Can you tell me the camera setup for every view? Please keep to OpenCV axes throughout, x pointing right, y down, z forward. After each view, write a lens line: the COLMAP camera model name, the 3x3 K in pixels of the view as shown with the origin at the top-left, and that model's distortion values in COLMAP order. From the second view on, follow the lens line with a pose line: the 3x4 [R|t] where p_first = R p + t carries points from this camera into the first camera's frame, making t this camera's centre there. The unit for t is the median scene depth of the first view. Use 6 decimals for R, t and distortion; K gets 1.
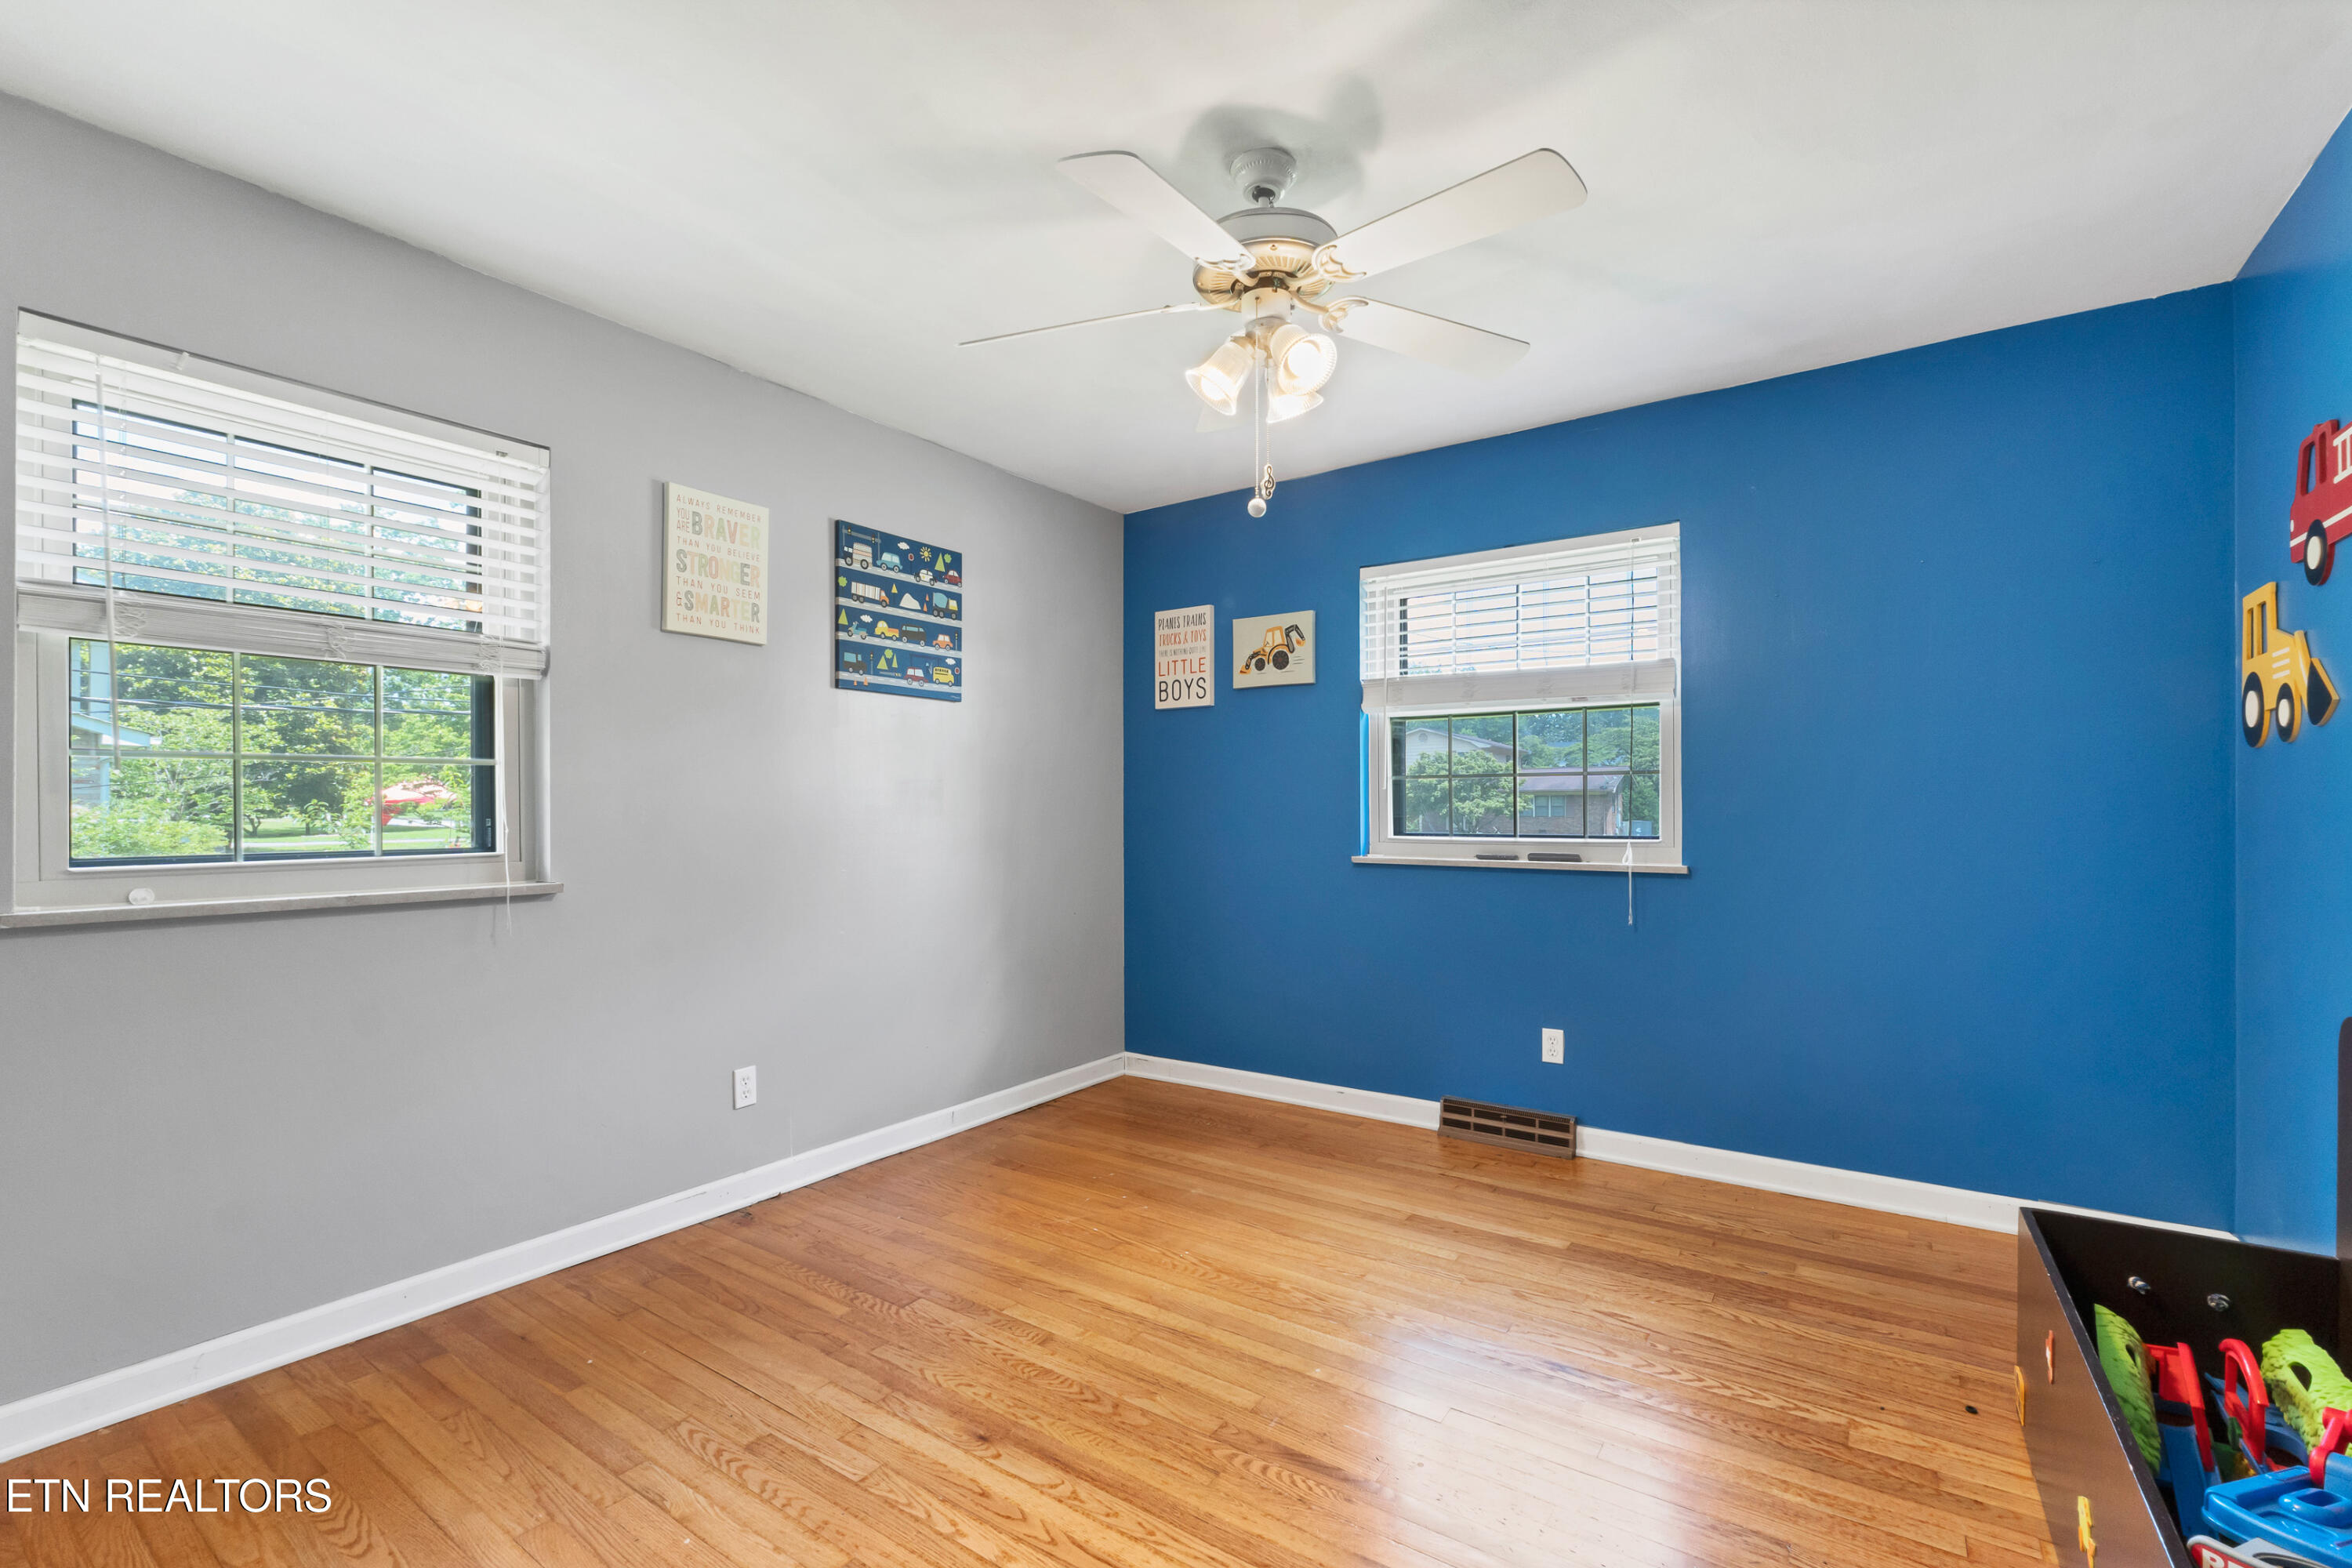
lens RADIAL K [[1006.1, 0, 1175.2], [0, 1006.1, 794.8], [0, 0, 1]] dist [-0.013020, -0.000091]
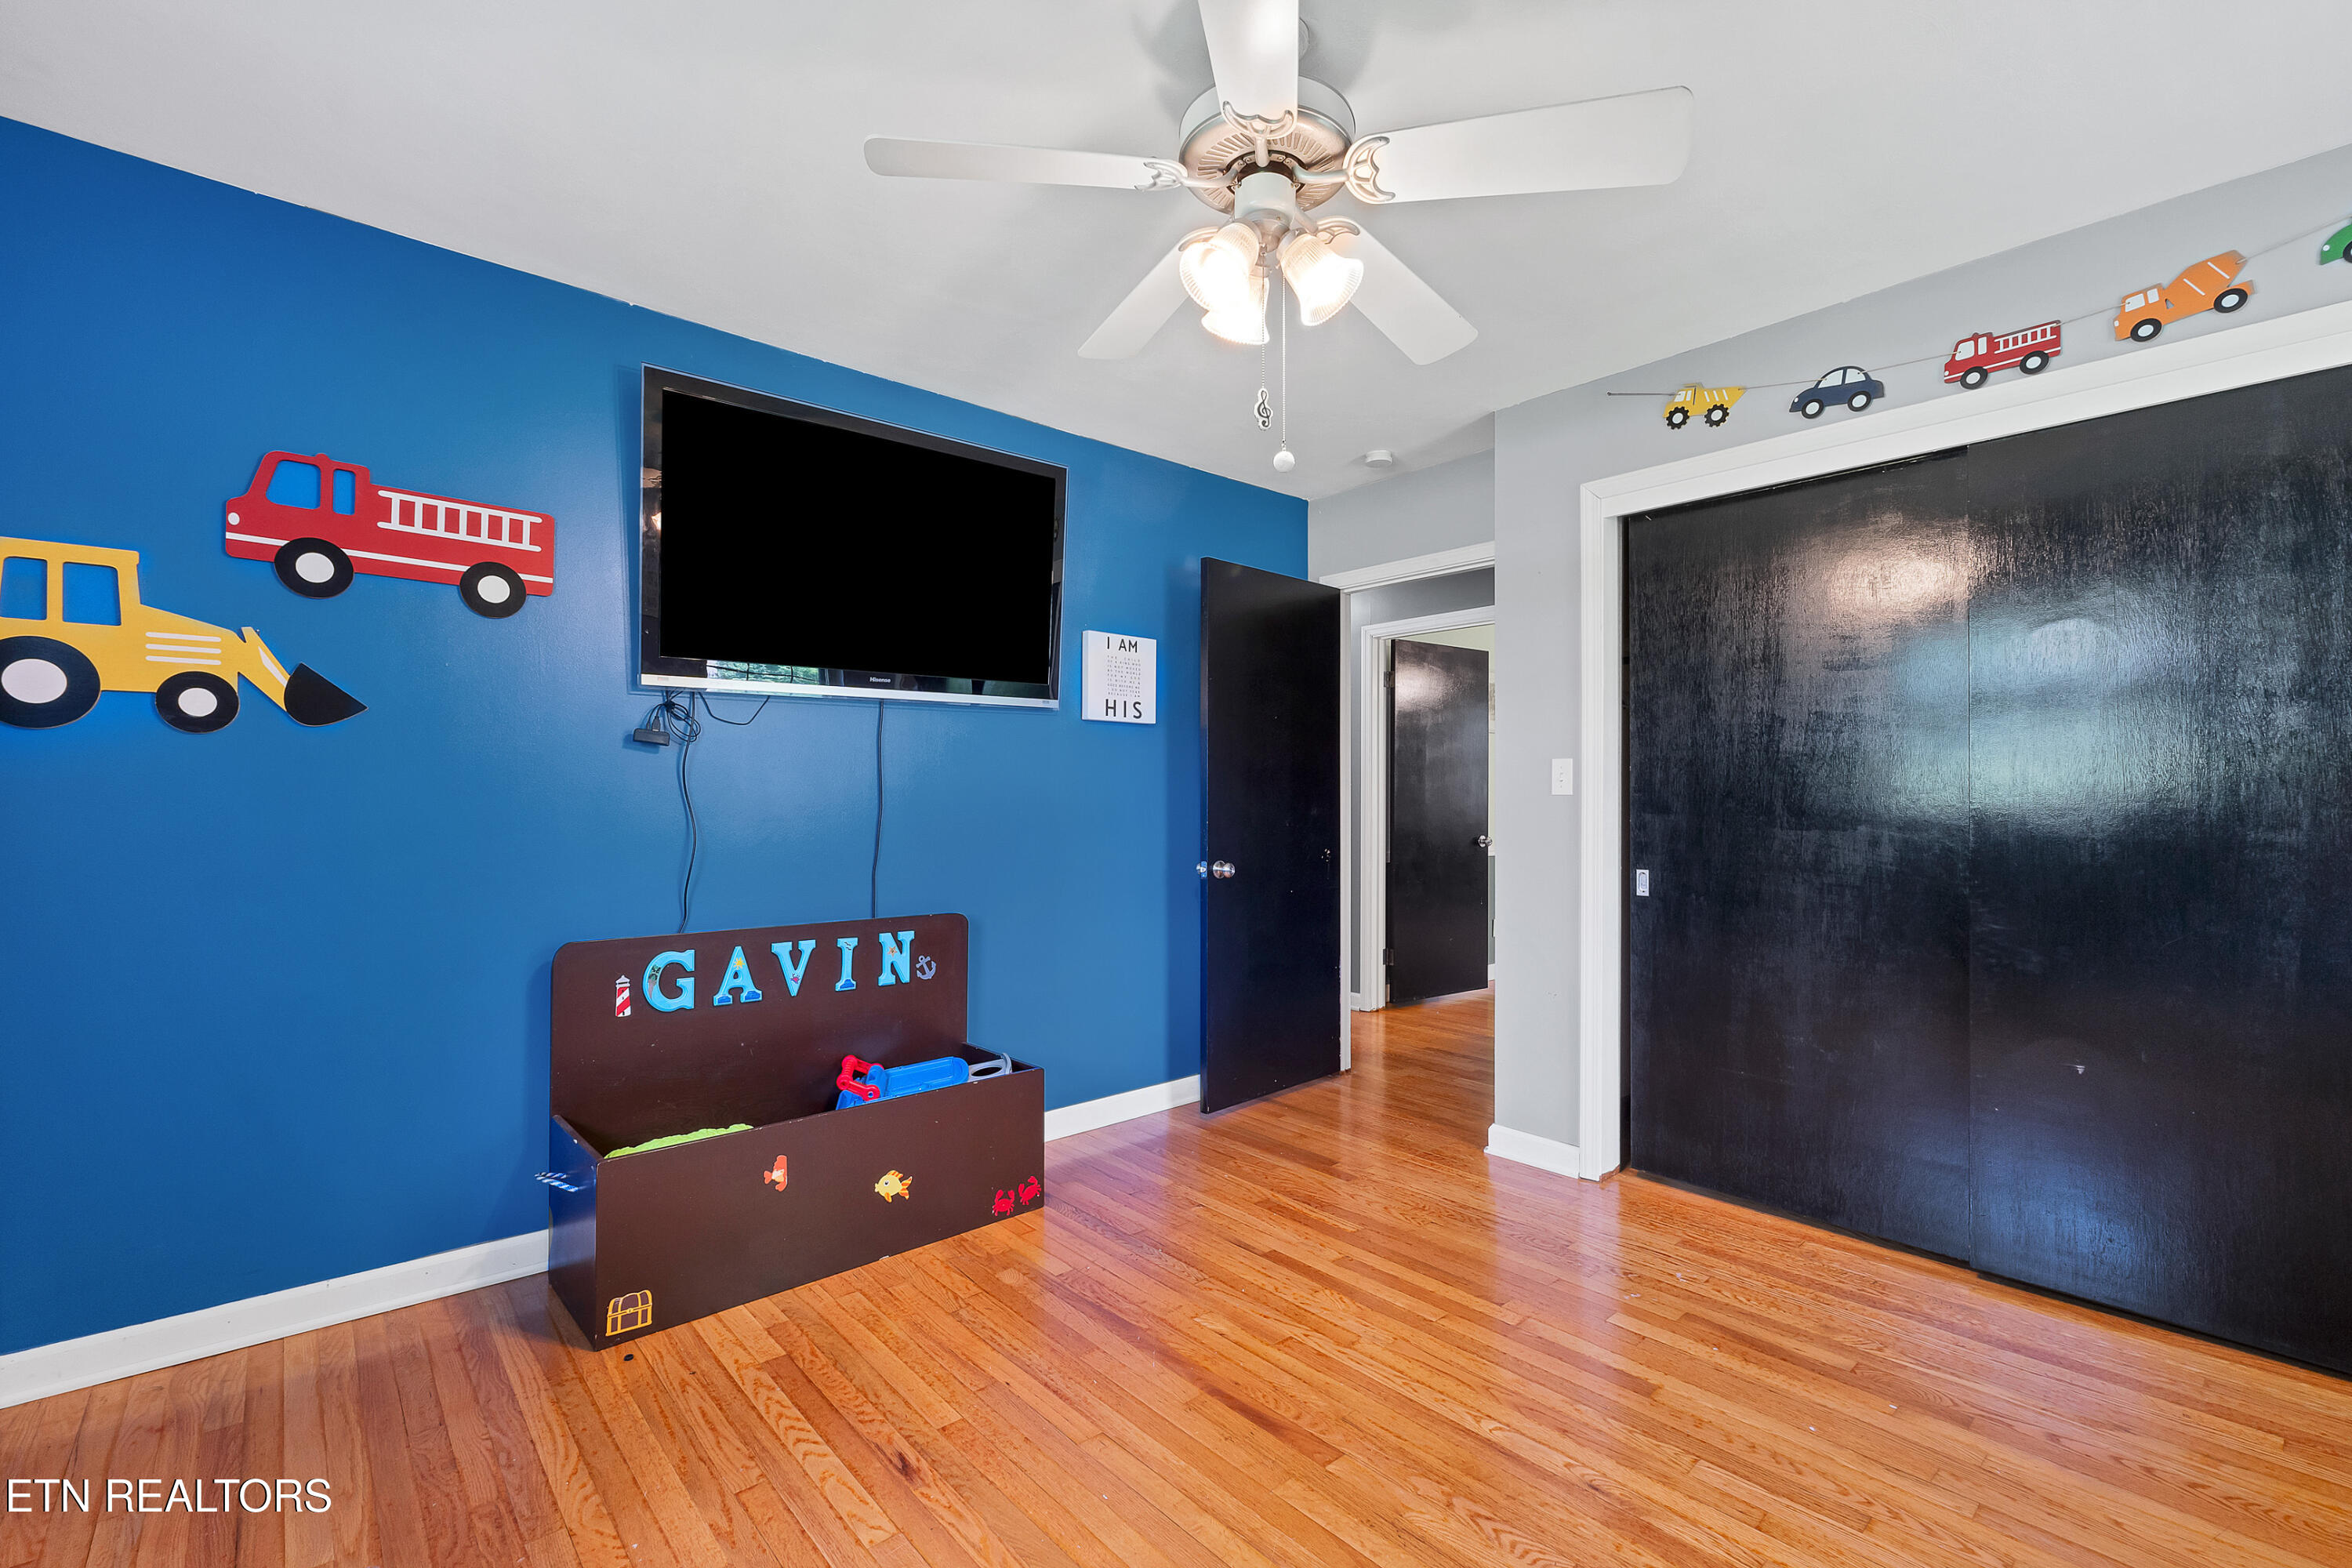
lens RADIAL K [[1006.1, 0, 1175.1], [0, 1006.1, 788.9], [0, 0, 1]] dist [-0.013020, -0.000091]
pose [[-0.970671, 0.004172, 0.240376, -0.040936], [0.001951, 0.999953, -0.009478, 0.007619], [-0.240404, -0.008731, -0.970634, 1.978367]]
